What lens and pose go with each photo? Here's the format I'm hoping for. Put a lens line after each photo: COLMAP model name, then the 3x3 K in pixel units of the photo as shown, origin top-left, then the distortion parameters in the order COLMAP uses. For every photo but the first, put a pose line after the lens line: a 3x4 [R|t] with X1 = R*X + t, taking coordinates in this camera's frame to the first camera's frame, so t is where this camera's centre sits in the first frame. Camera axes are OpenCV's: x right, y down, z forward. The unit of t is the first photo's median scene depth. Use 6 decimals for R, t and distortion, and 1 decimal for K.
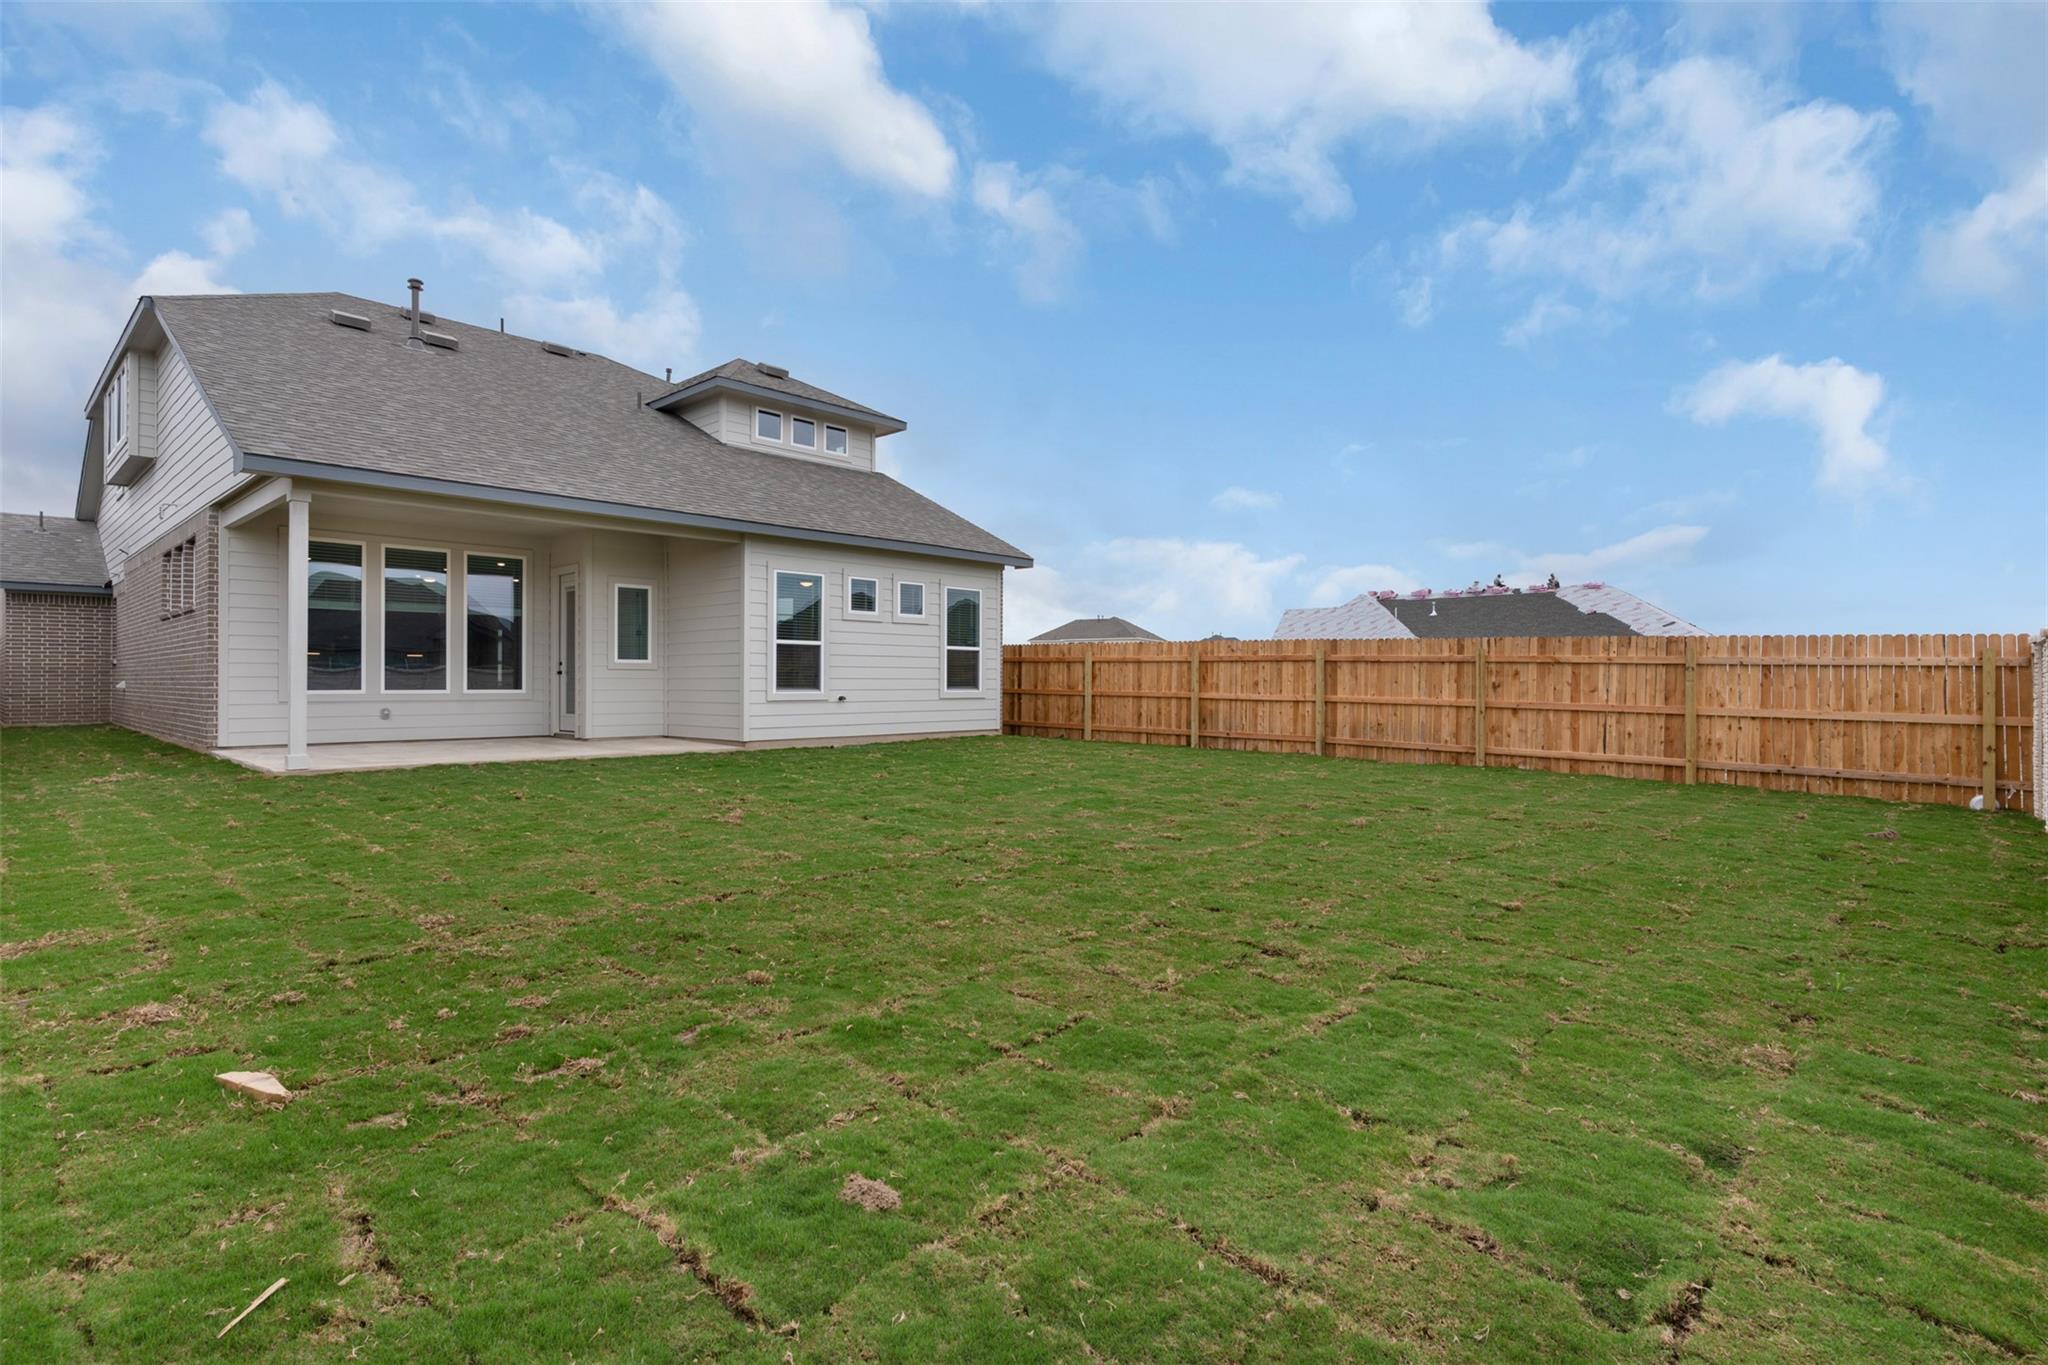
lens RADIAL K [[1003.2, 0, 1026.9], [0, 1003.2, 677.9], [0, 0, 1]] dist [-0.003572, -0.001779]
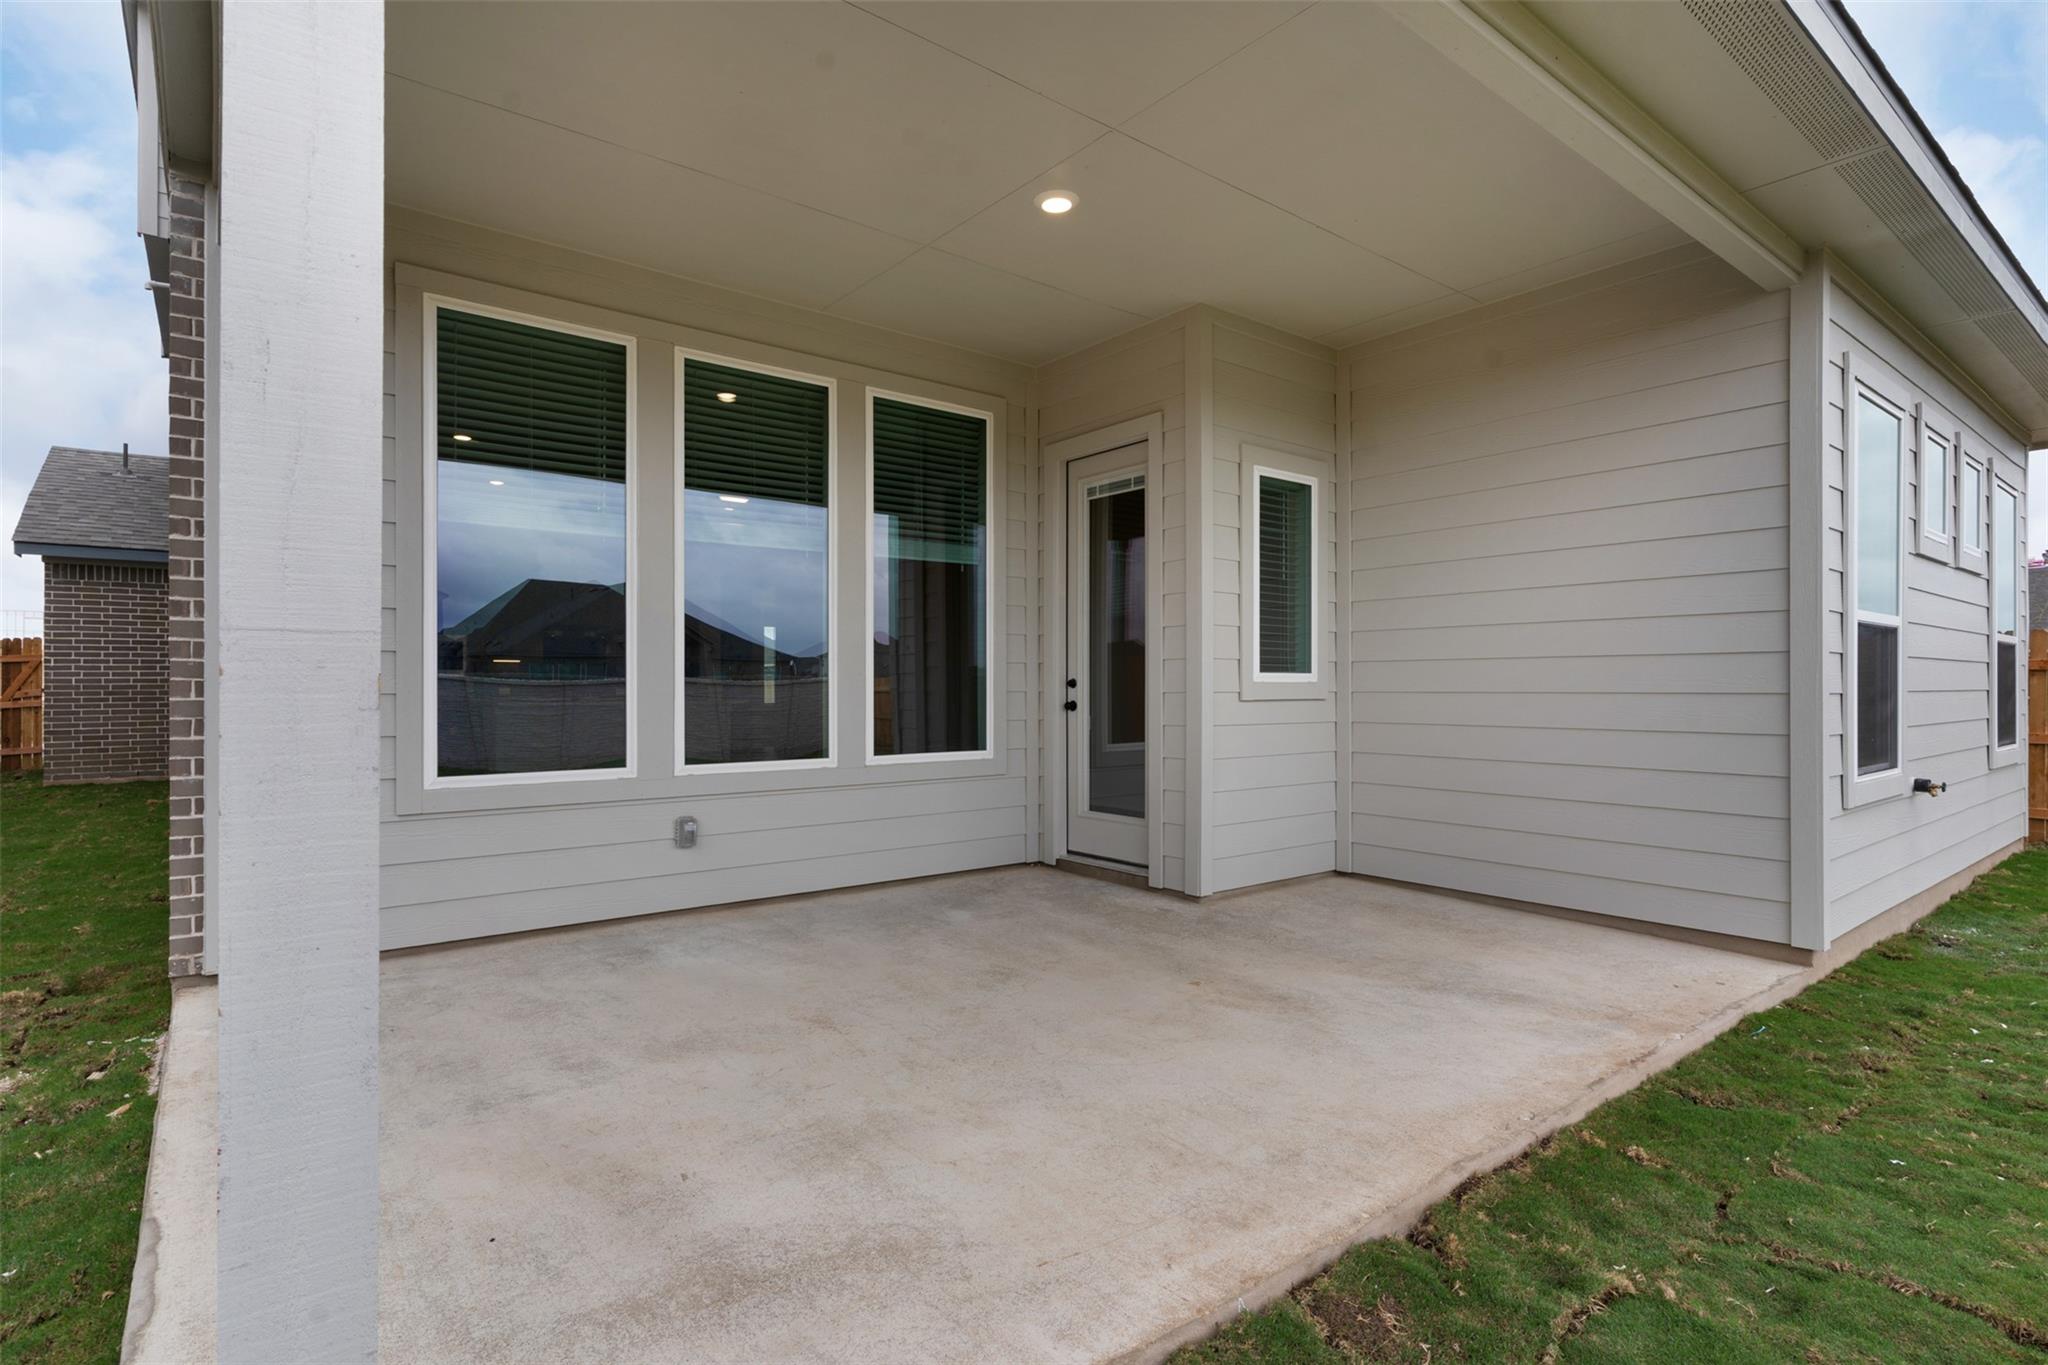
lens RADIAL K [[1003.2, 0, 1022.5], [0, 1003.2, 685.5], [0, 0, 1]] dist [-0.003572, -0.001779]
pose [[0.988261, -0.001430, -0.152769, -0.423419], [0.002109, 0.999989, 0.004286, -0.015249], [0.152761, -0.004558, 0.988253, 0.603520]]
